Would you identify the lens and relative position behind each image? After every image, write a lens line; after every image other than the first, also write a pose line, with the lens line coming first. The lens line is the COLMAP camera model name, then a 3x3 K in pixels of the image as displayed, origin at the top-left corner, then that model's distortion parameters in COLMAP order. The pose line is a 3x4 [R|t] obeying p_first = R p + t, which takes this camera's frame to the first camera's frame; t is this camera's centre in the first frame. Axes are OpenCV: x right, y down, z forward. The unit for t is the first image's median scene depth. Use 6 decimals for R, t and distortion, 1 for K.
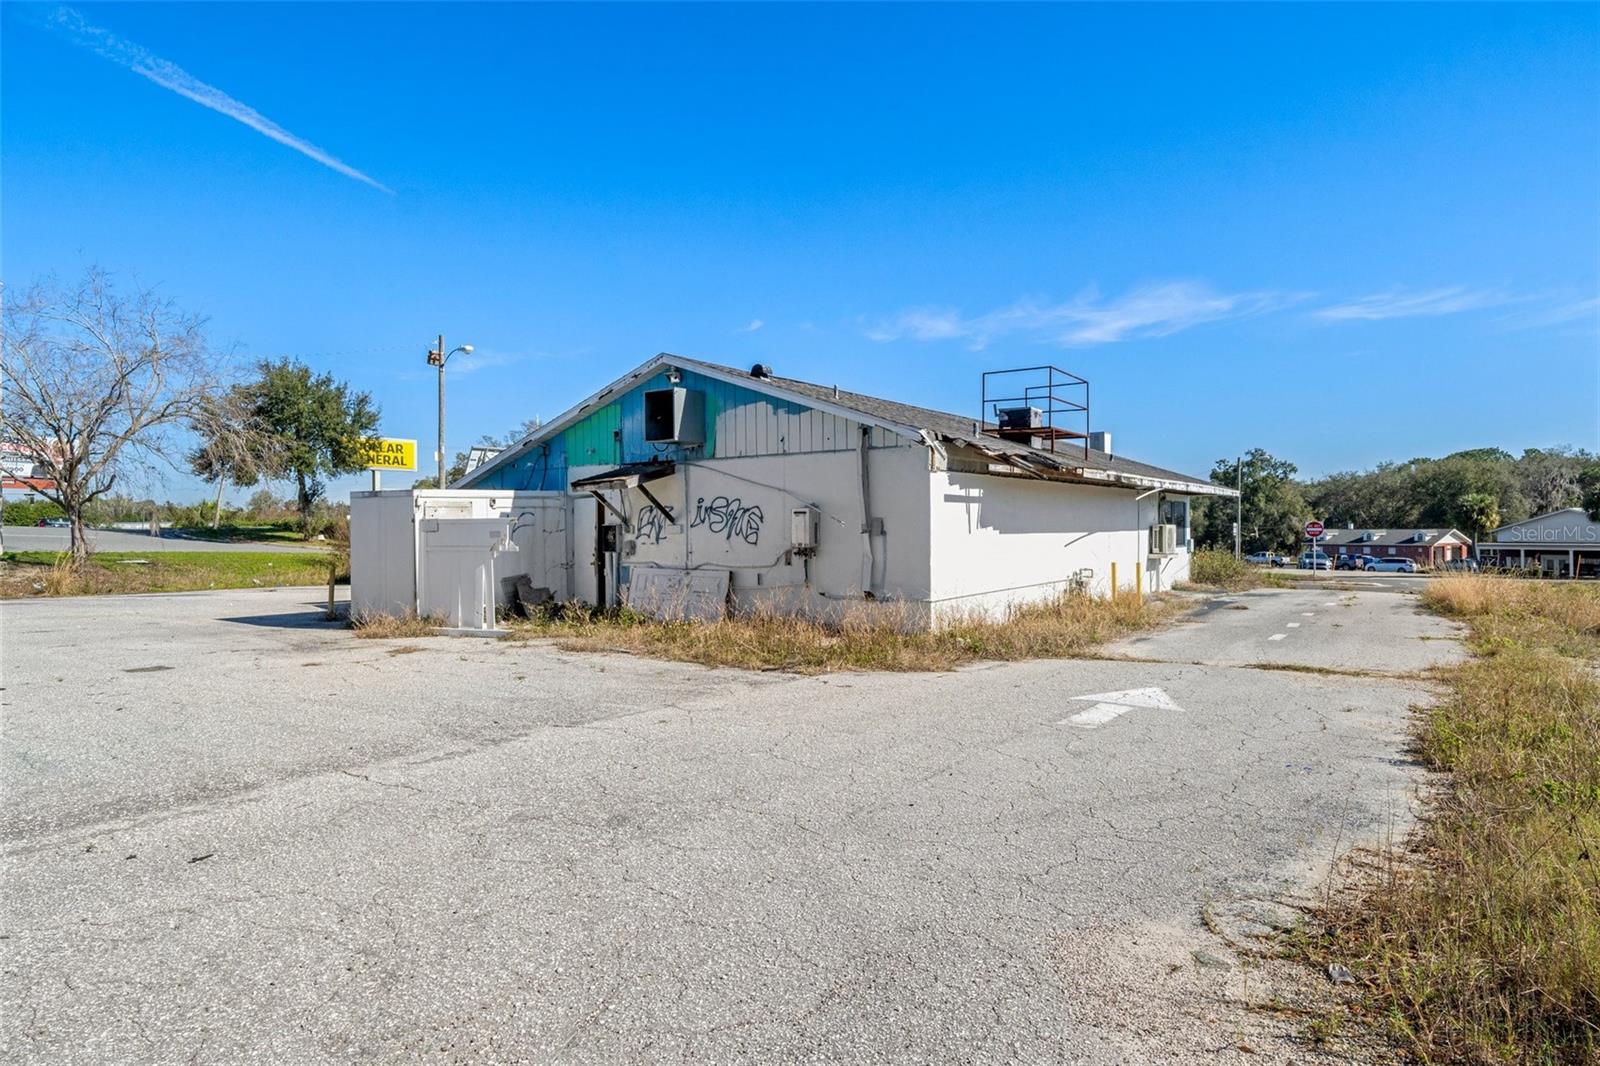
lens RADIAL K [[927.7, 0, 800.0], [0, 927.7, 533.0], [0, 0, 1]] dist [-0.004879, -0.000883]
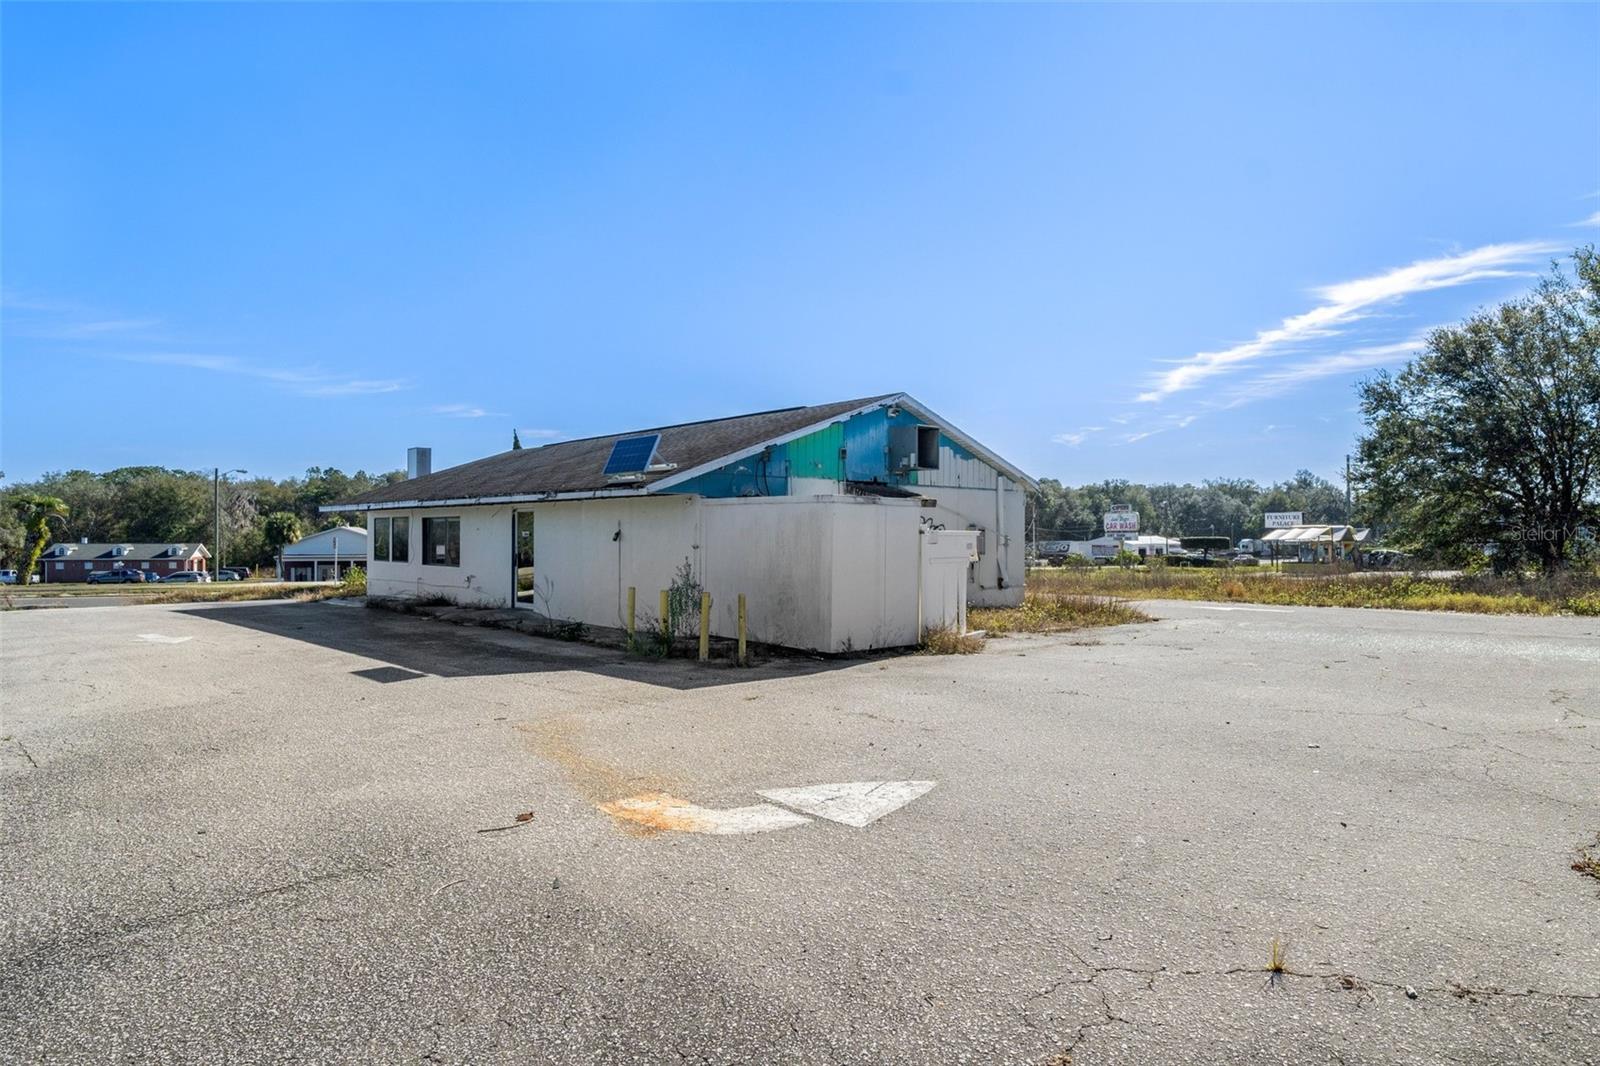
lens RADIAL K [[927.7, 0, 800.0], [0, 927.7, 533.0], [0, 0, 1]] dist [-0.004879, -0.000883]
pose [[0.206924, 0.010555, 0.978300, -0.211554], [0.005187, 0.999916, -0.011885, -0.000236], [-0.978343, 0.007534, 0.206851, 0.140739]]
